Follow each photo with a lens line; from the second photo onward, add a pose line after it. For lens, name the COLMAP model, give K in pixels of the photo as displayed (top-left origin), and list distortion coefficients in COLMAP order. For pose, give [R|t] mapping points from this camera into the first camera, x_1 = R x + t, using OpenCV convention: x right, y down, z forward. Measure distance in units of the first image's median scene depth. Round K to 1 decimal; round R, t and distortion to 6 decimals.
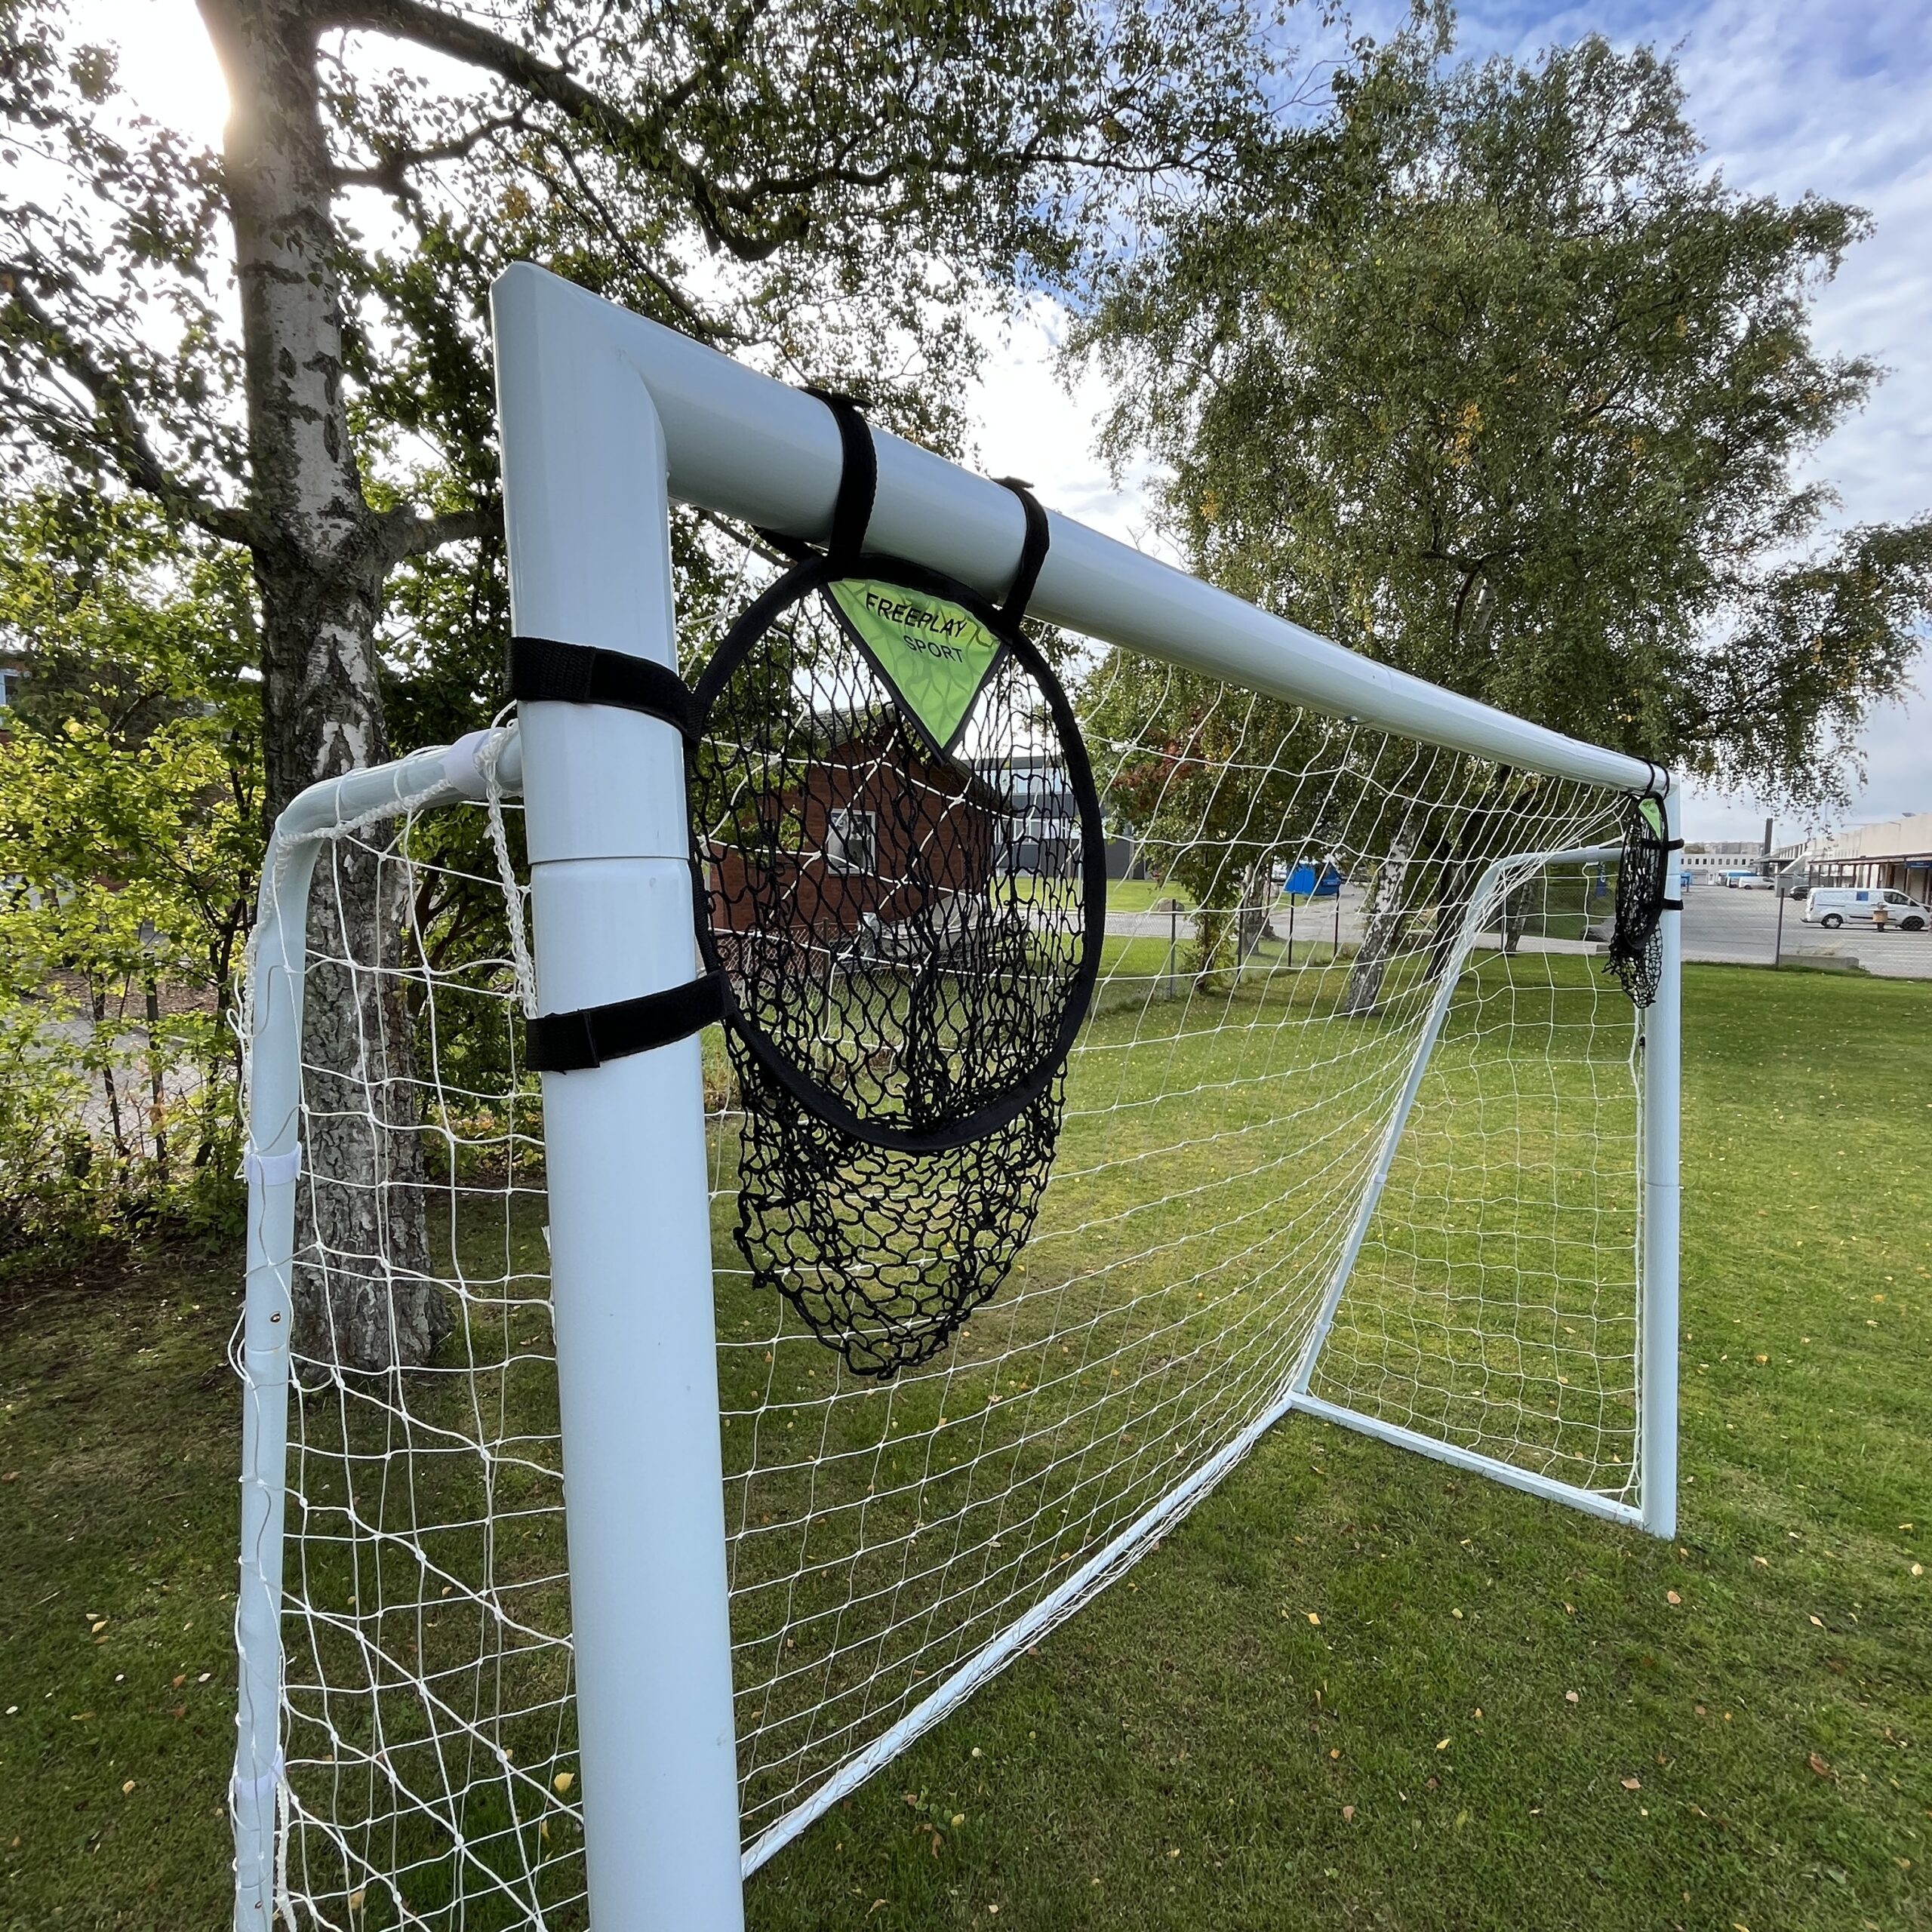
lens RADIAL K [[1063.7, 0, 970.9], [0, 1063.7, 968.3], [0, 0, 1]] dist [0.000341, 0.000478]
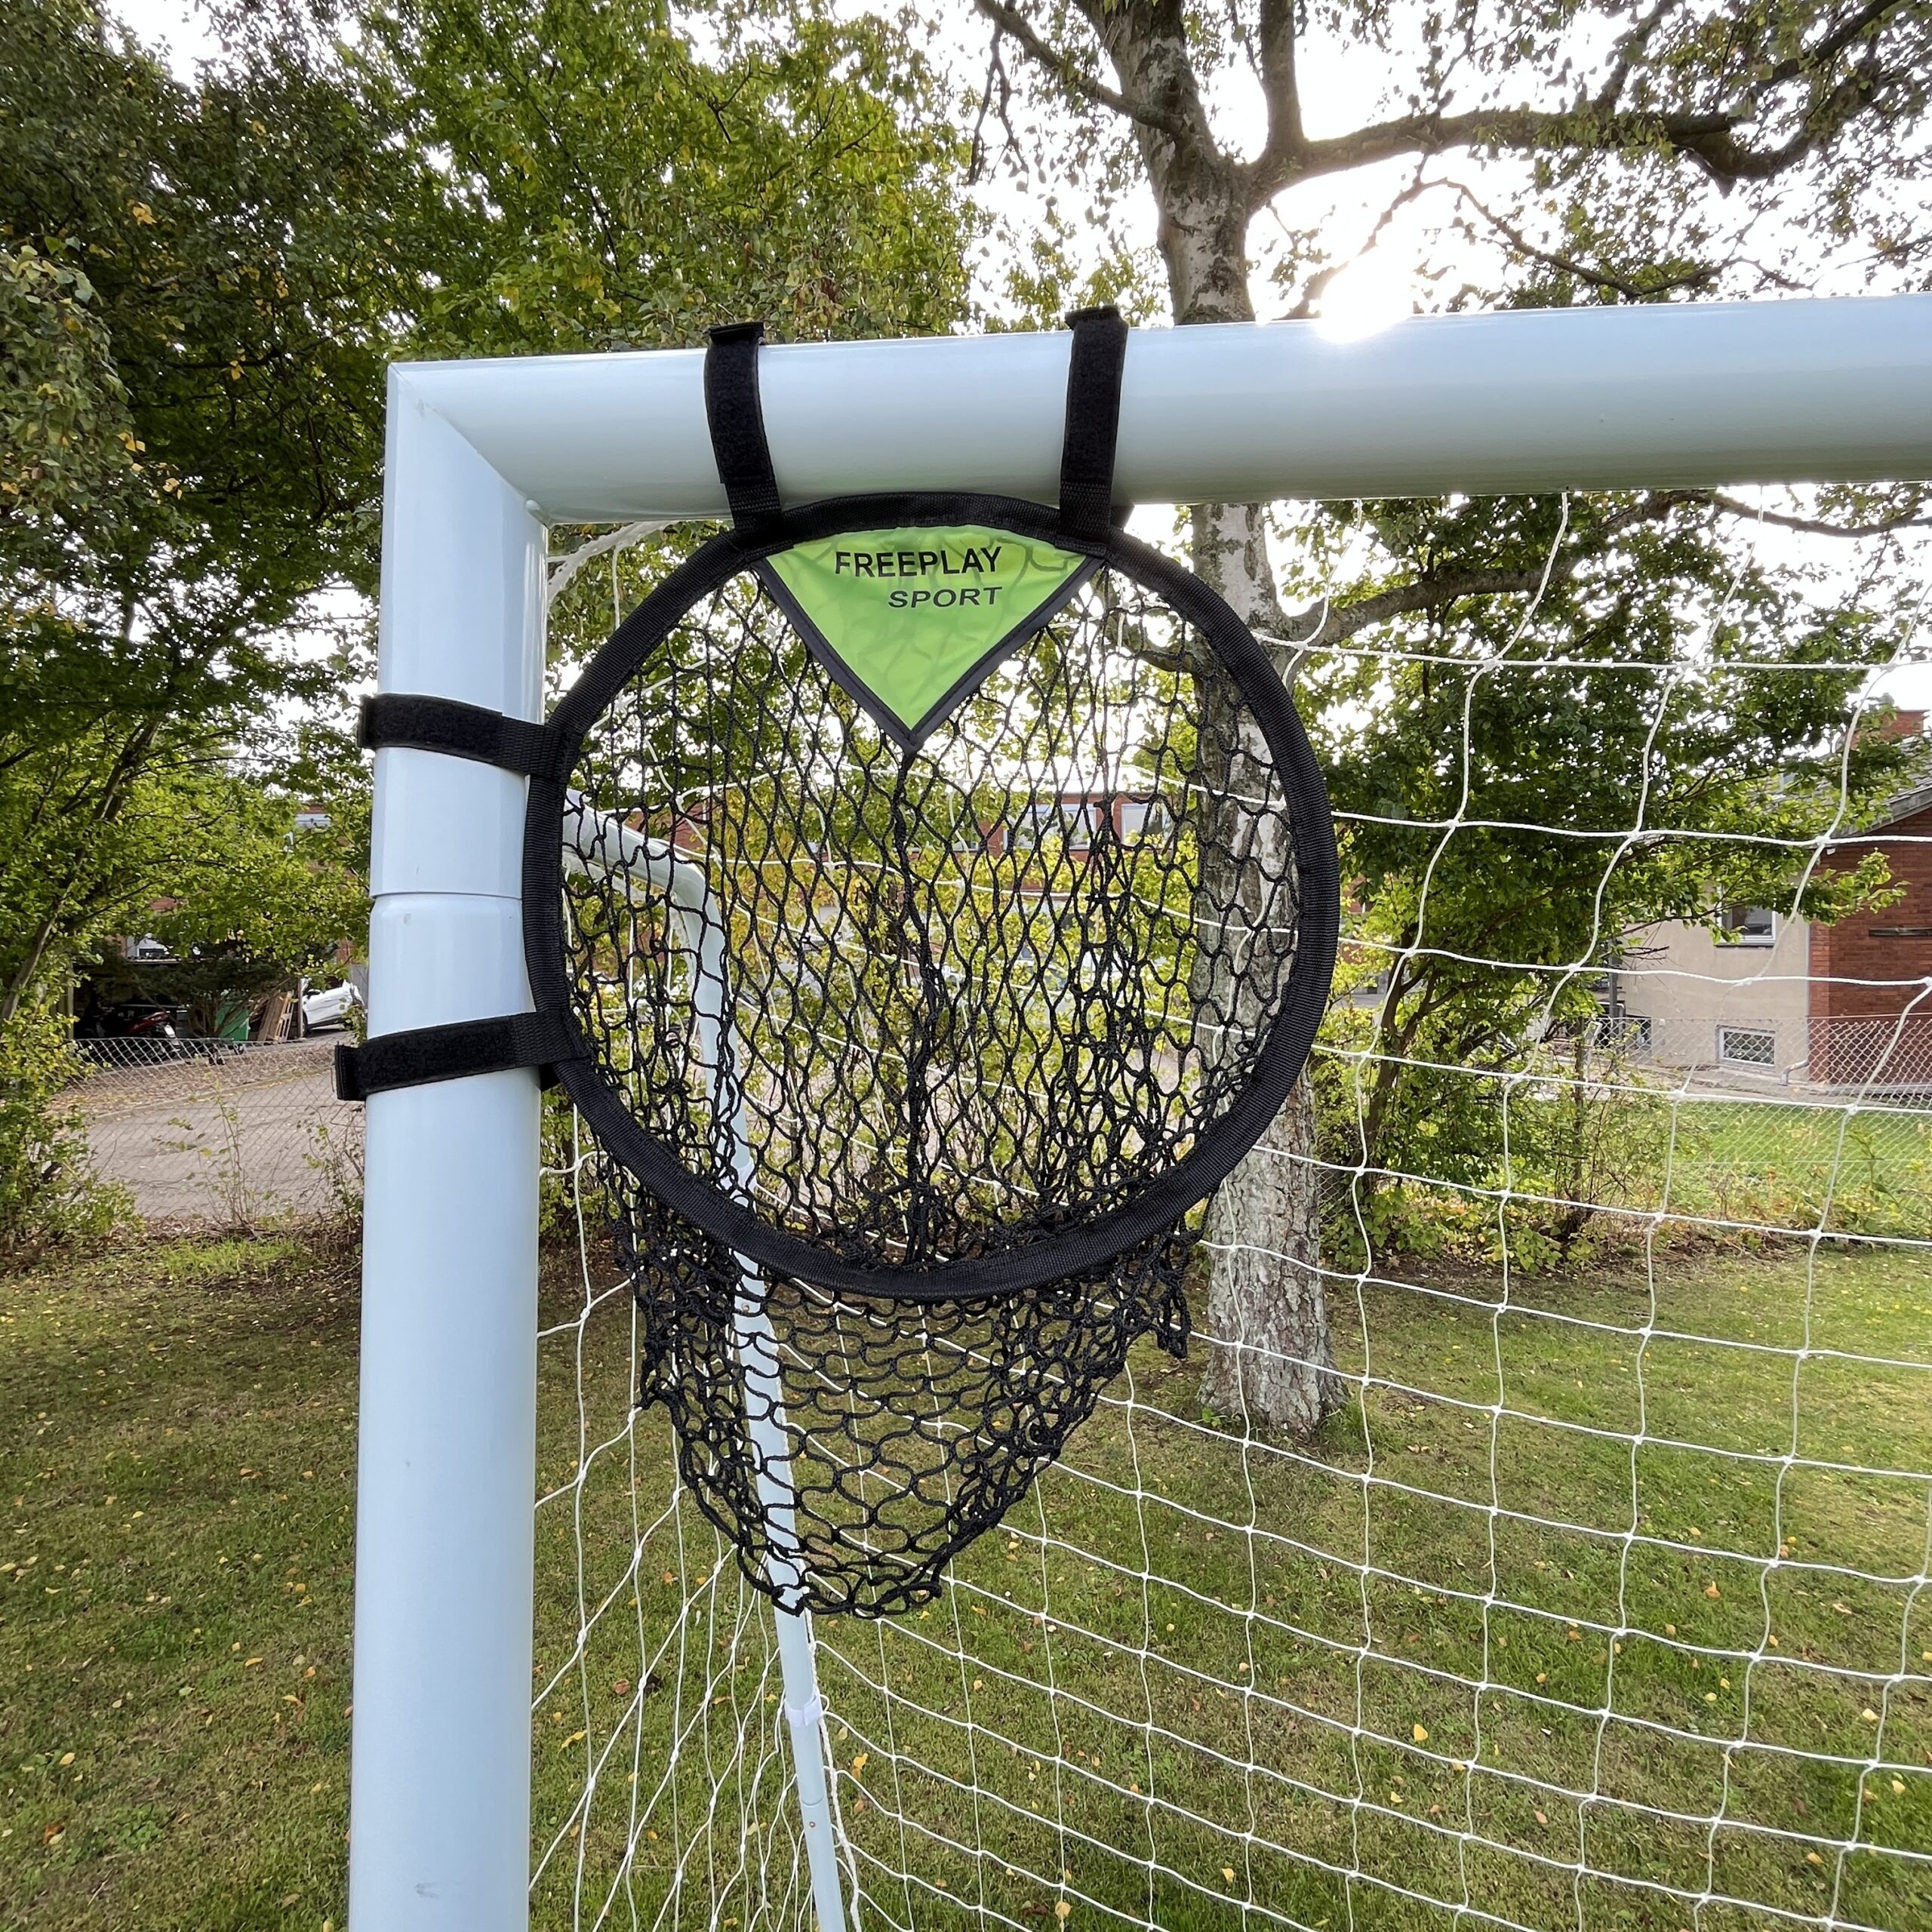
lens RADIAL K [[1049.7, 0, 966.6], [0, 1049.7, 965.8], [0, 0, 1]] dist [-0.001178, -0.001553]
pose [[0.581737, -0.000573, -0.813377, 0.071546], [-0.058355, 0.997393, -0.042439, -0.004683], [0.811281, 0.072153, 0.580187, 0.085838]]
